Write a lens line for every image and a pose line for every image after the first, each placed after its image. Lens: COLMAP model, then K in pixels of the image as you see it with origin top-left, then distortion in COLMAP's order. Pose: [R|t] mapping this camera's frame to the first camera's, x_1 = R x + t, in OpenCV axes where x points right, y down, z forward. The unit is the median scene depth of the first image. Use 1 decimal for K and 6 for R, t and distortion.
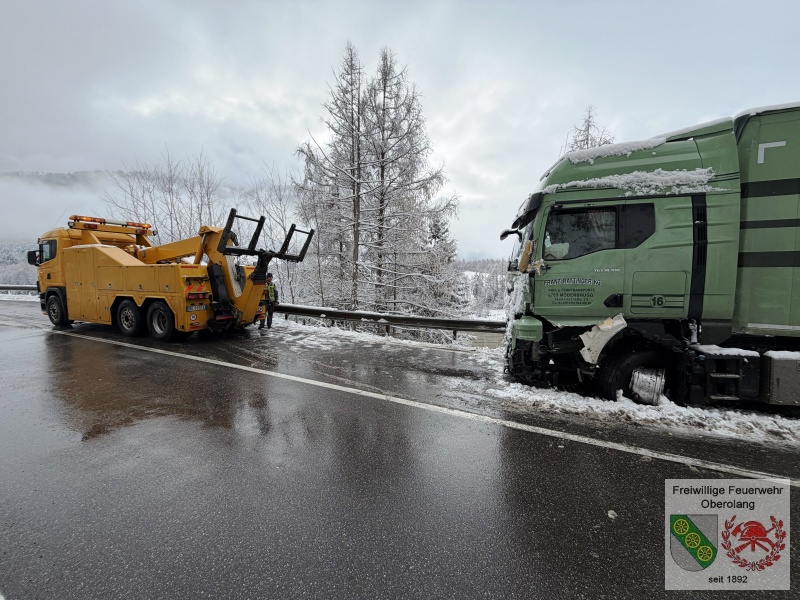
lens RADIAL K [[321.7, 0, 395.8], [0, 321.7, 295.1], [0, 0, 1]] dist [-0.002863, -0.000291]
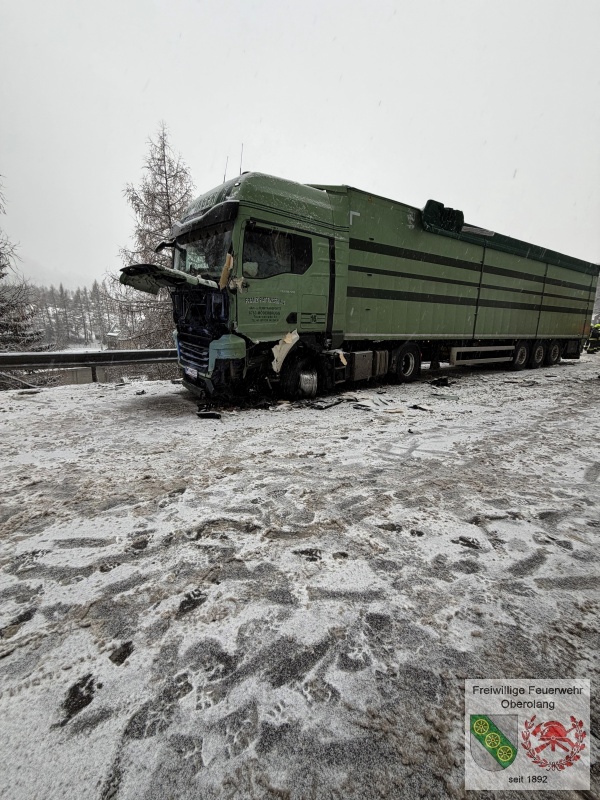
lens RADIAL K [[321.7, 0, 299.0], [0, 321.7, 399.2], [0, 0, 1]] dist [-0.002863, -0.000291]
pose [[0.560131, -0.189139, 0.806523, -0.345712], [0.020273, 0.976425, 0.214904, 0.054915], [-0.828156, -0.104024, 0.550760, 0.264283]]
